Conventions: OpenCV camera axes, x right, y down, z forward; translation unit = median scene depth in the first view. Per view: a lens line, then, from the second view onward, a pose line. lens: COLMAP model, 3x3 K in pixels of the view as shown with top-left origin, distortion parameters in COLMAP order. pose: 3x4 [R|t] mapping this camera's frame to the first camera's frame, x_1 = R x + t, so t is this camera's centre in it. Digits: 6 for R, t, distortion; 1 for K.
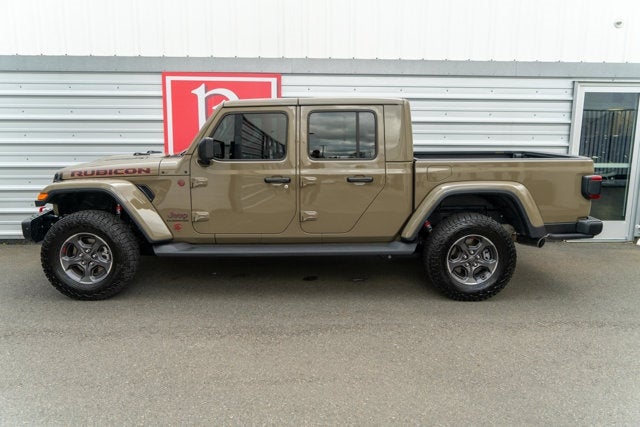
lens RADIAL K [[372.7, 0, 319.9], [0, 372.7, 233.6], [0, 0, 1]] dist [0.003103, 0.000964]
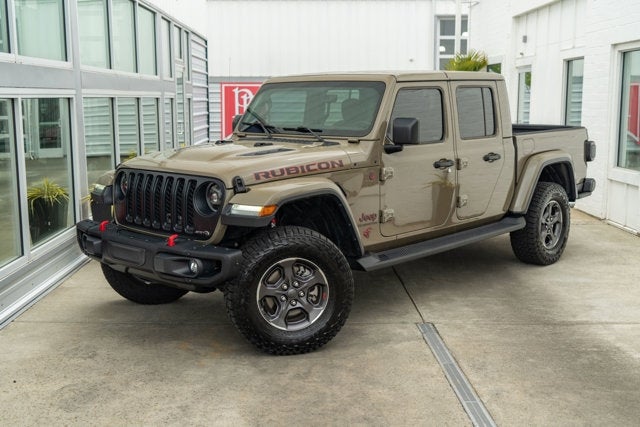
lens RADIAL K [[734.3, 0, 320.0], [0, 734.3, 213.5], [0, 0, 1]] dist [0.009721, 0.013748]
pose [[0.709766, -0.117711, 0.694534, -1.045203], [0.203080, 0.978272, -0.041734, -0.008451], [-0.674530, 0.170667, 0.718249, -0.030572]]
